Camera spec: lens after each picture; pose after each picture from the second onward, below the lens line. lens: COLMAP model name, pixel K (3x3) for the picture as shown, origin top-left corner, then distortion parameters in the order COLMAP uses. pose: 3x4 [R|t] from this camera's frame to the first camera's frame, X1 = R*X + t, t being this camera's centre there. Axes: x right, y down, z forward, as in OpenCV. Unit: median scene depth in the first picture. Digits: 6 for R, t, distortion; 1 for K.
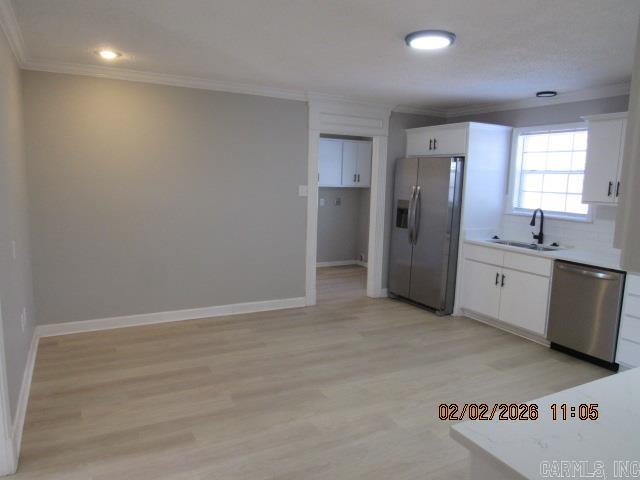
lens RADIAL K [[456.1, 0, 320.0], [0, 456.1, 240.0], [0, 0, 1]] dist [-0.008501, -0.003605]
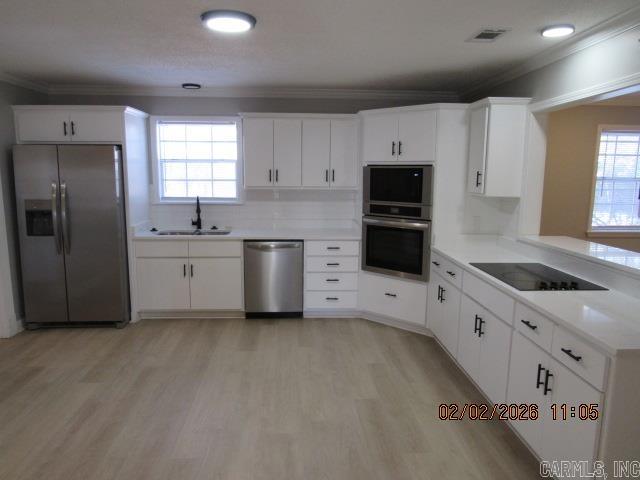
lens RADIAL K [[451.6, 0, 320.0], [0, 451.6, 240.0], [0, 0, 1]] dist [-0.033134, -0.001401]
pose [[0.433867, -0.165884, 0.885574, -0.323466], [0.128160, 0.984273, 0.121583, -0.057971], [-0.891815, 0.060744, 0.448303, 0.281302]]
